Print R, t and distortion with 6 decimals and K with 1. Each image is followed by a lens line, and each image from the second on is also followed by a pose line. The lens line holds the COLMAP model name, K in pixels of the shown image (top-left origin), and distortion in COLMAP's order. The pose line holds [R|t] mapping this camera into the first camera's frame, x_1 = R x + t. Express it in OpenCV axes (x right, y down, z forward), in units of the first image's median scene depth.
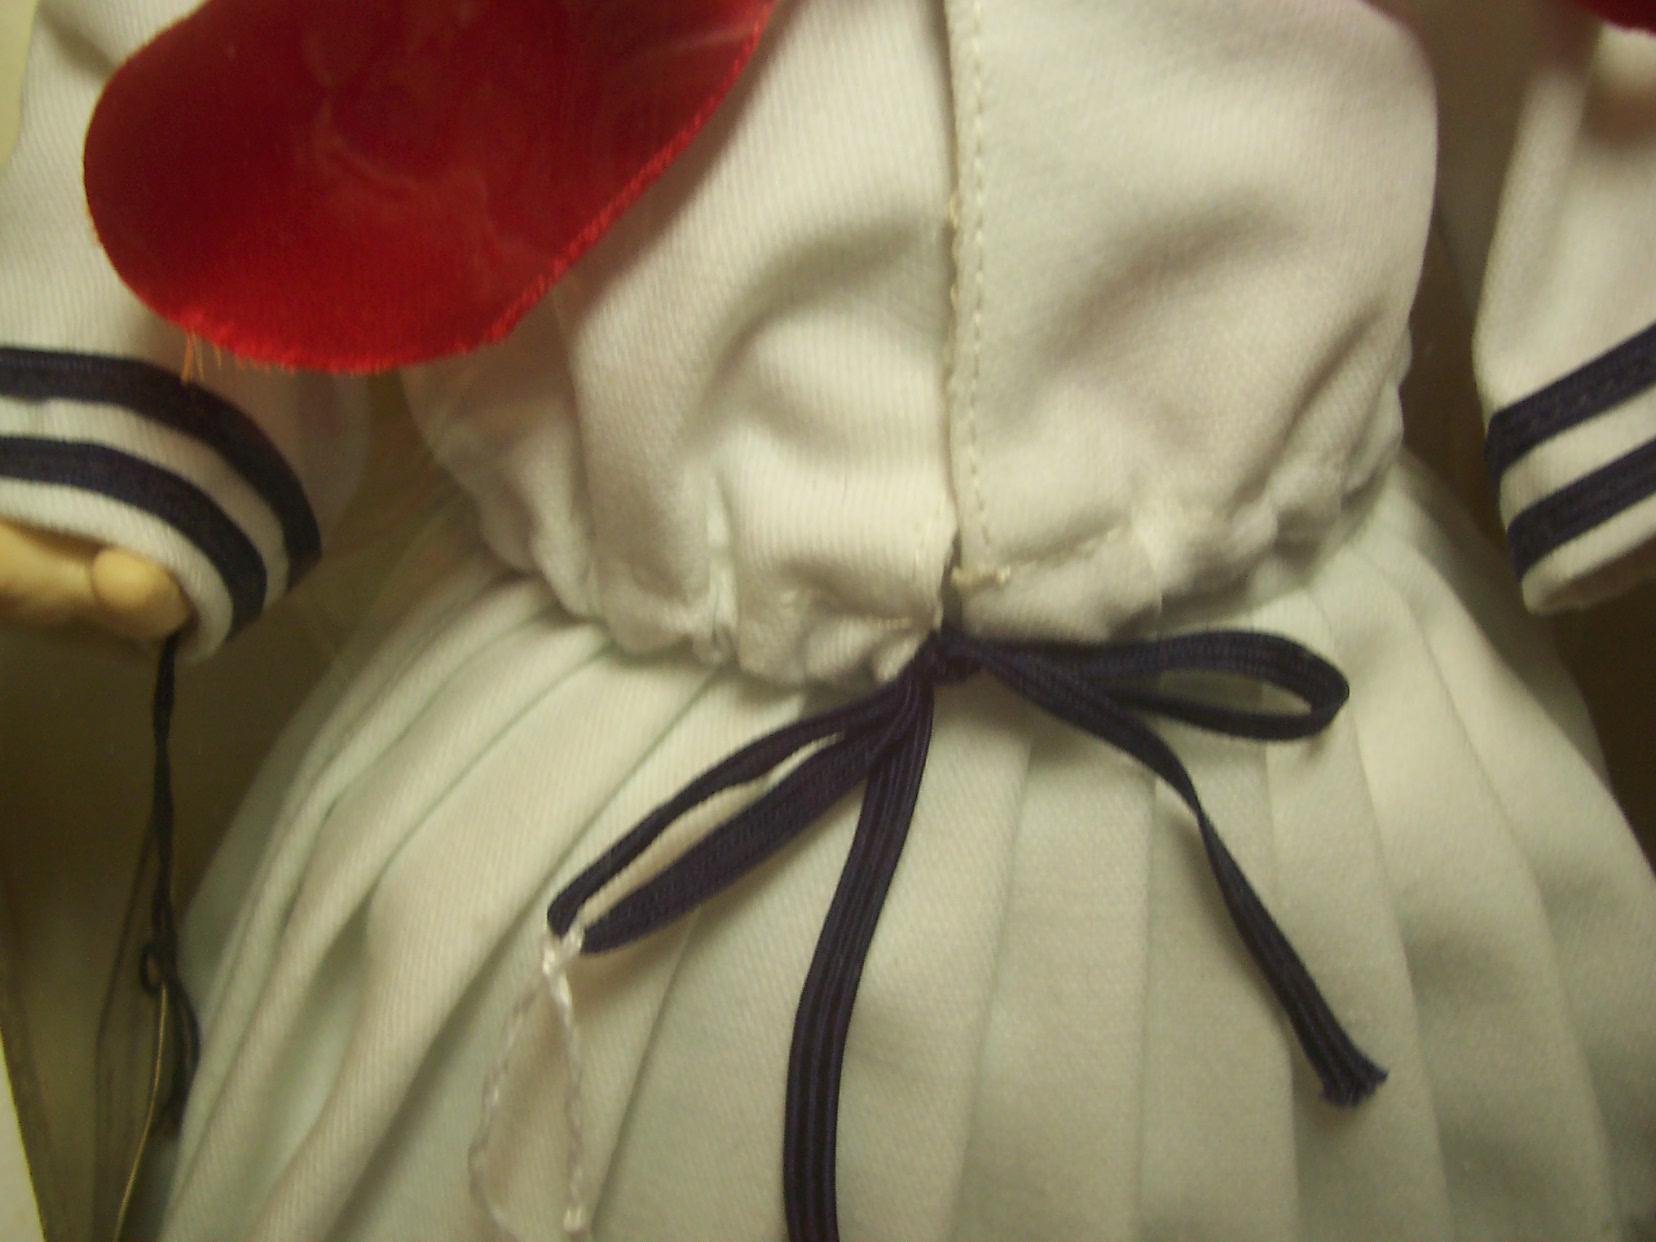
lens RADIAL K [[1764.8, 0, 827.2], [0, 1764.8, 624.8], [0, 0, 1]] dist [-0.131768, 0.000000]
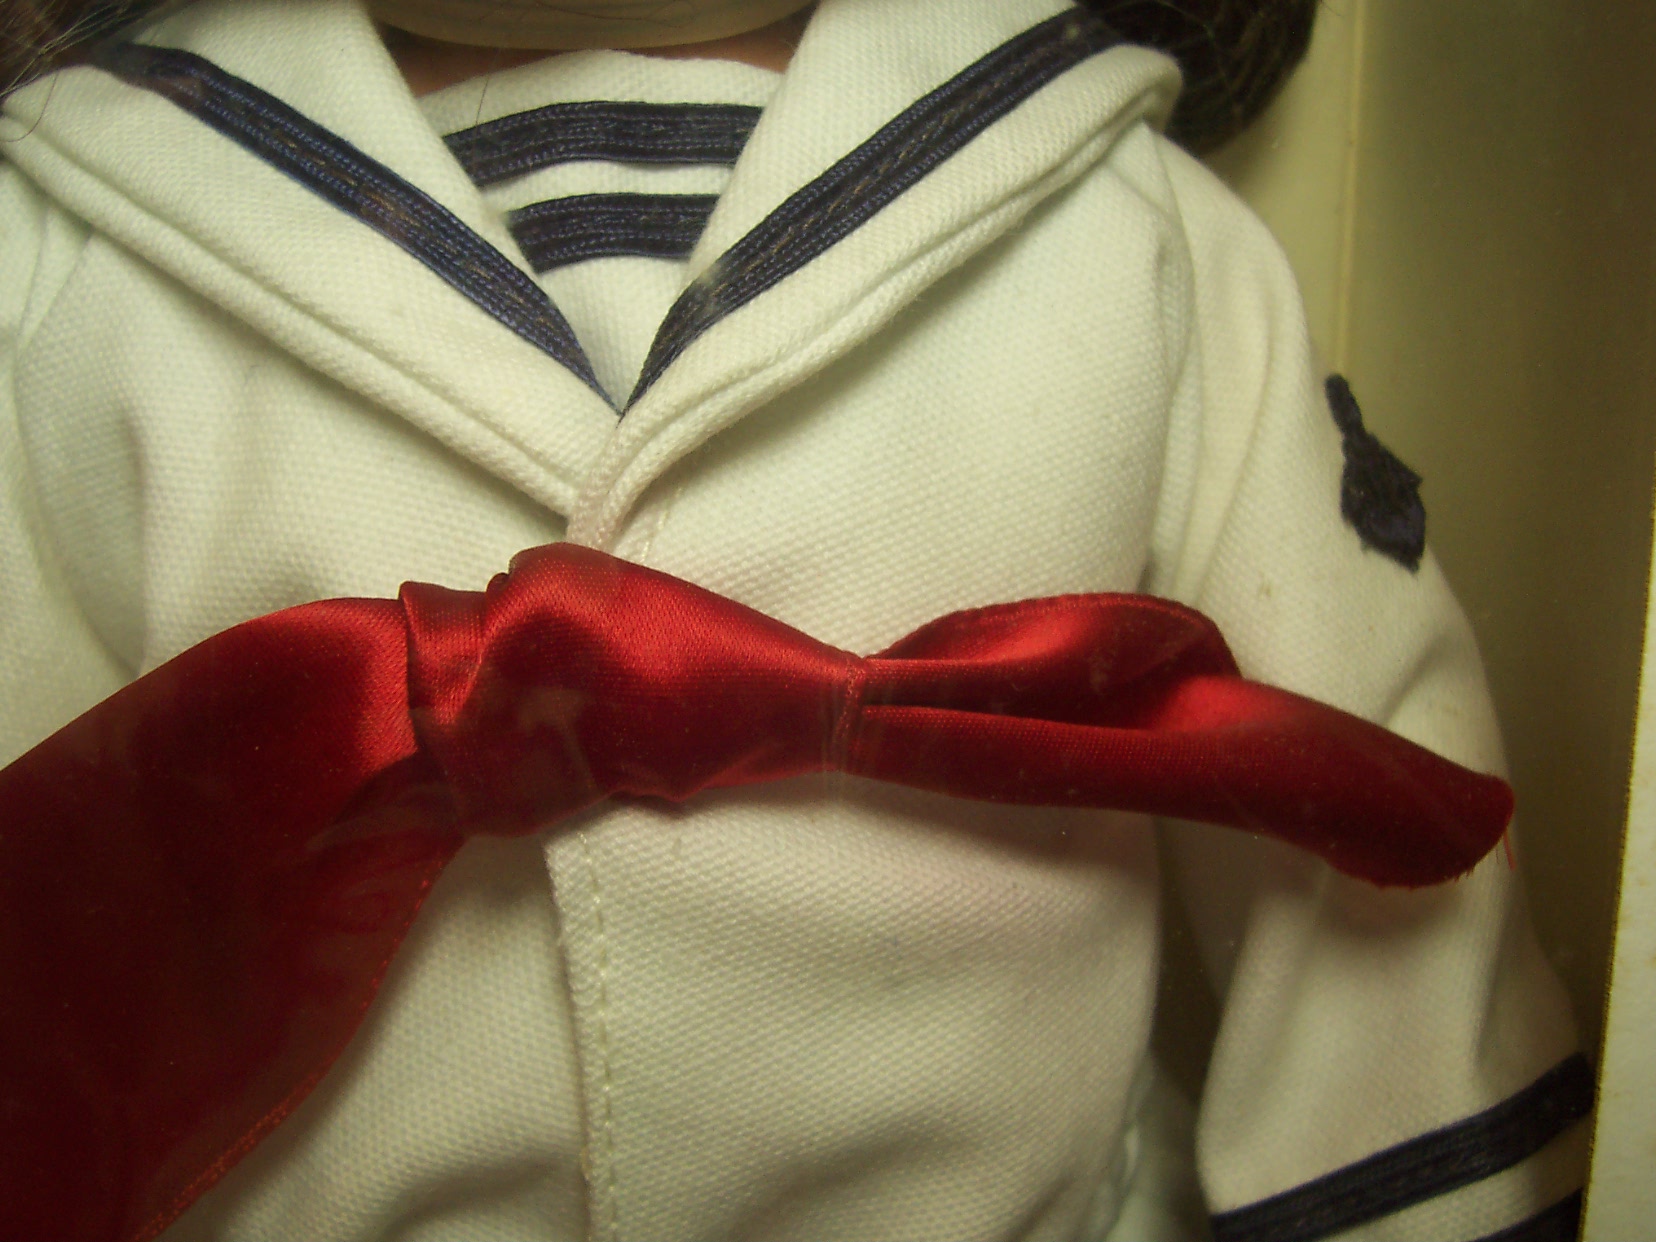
lens RADIAL K [[1764.8, 0, 834.3], [0, 1764.8, 625.7], [0, 0, 1]] dist [-0.131768, 0.000000]
pose [[0.999784, 0.019210, 0.007954, 0.171854], [-0.019382, 0.999569, 0.022037, -0.488833], [-0.007527, -0.022186, 0.999726, 0.053232]]
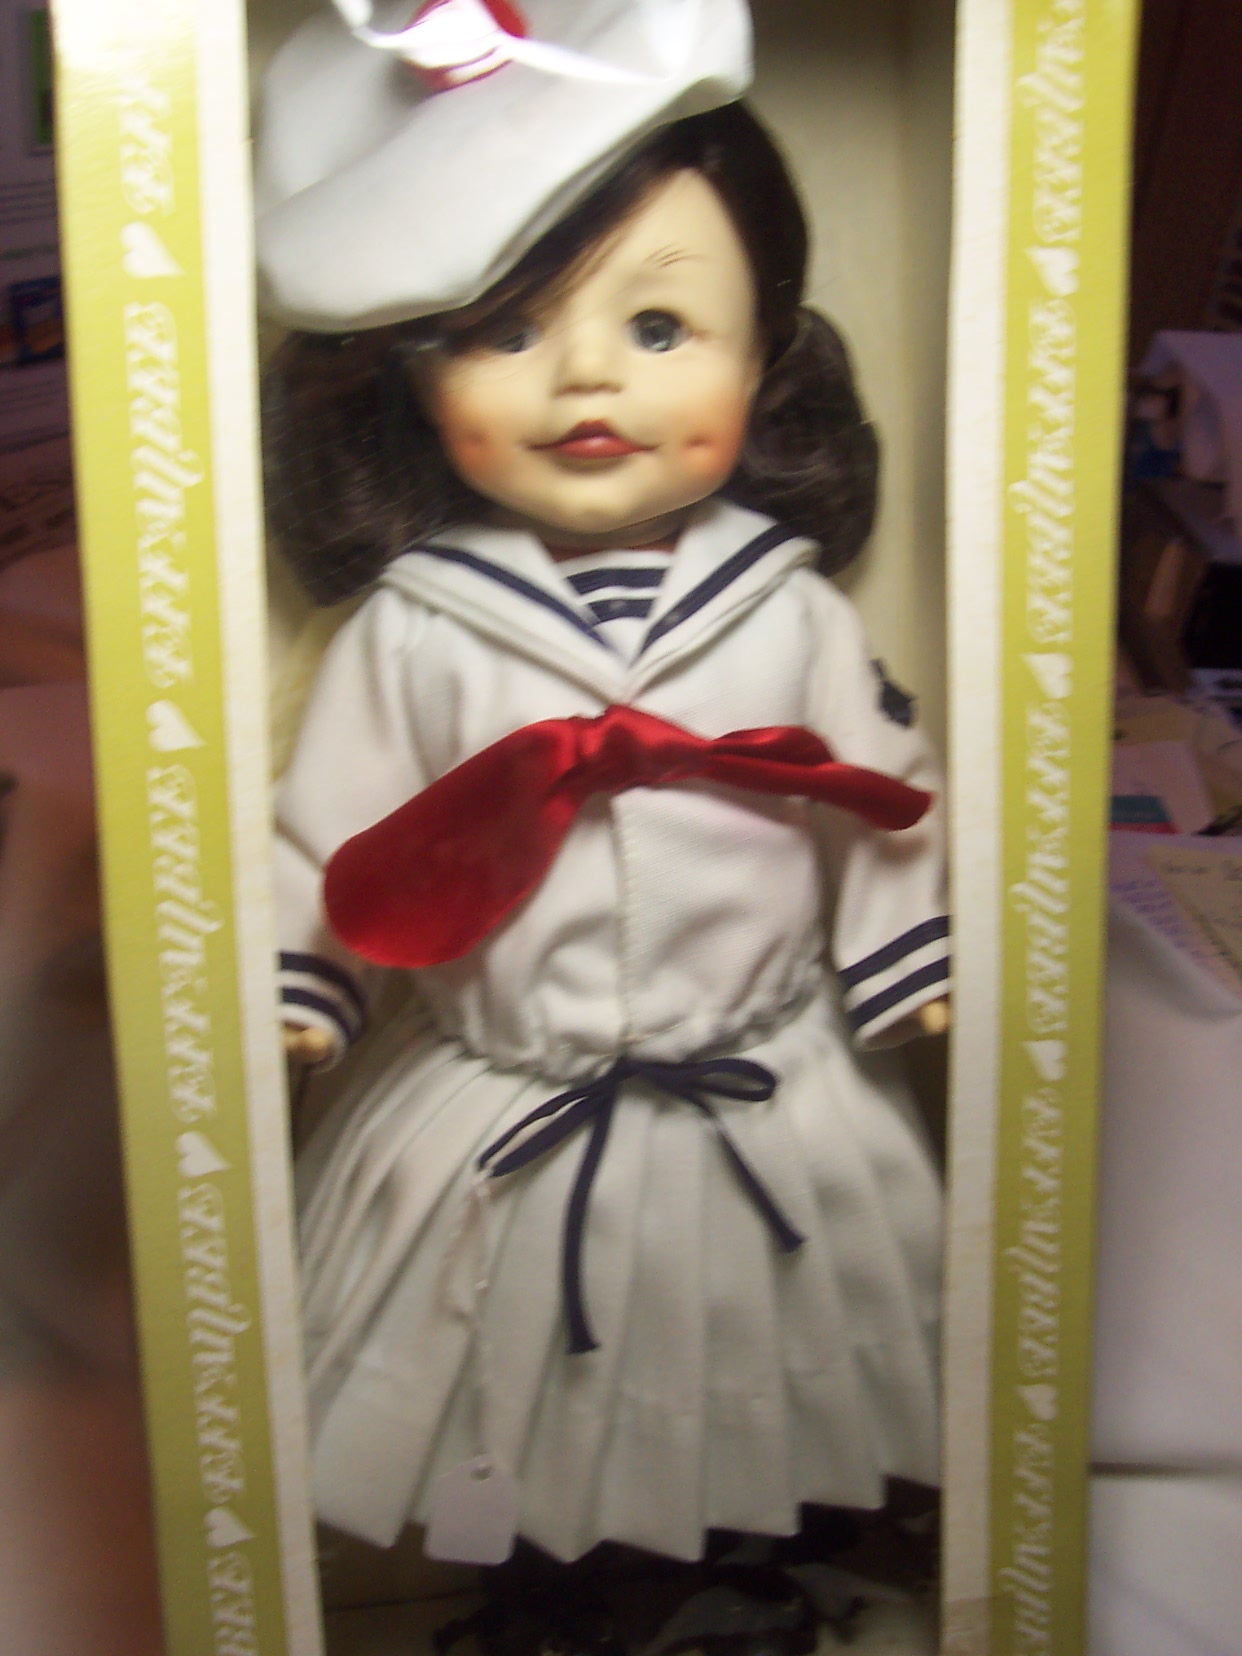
lens RADIAL K [[2281.0, 0, 620.7], [0, 2281.0, 823.0], [0, 0, 1]] dist [-0.088434, 0.000000]
pose [[0.999114, -0.000535, 0.042082, -0.078400], [0.005598, 0.992722, -0.120301, 0.062207], [-0.041712, 0.120430, 0.991845, -2.409375]]
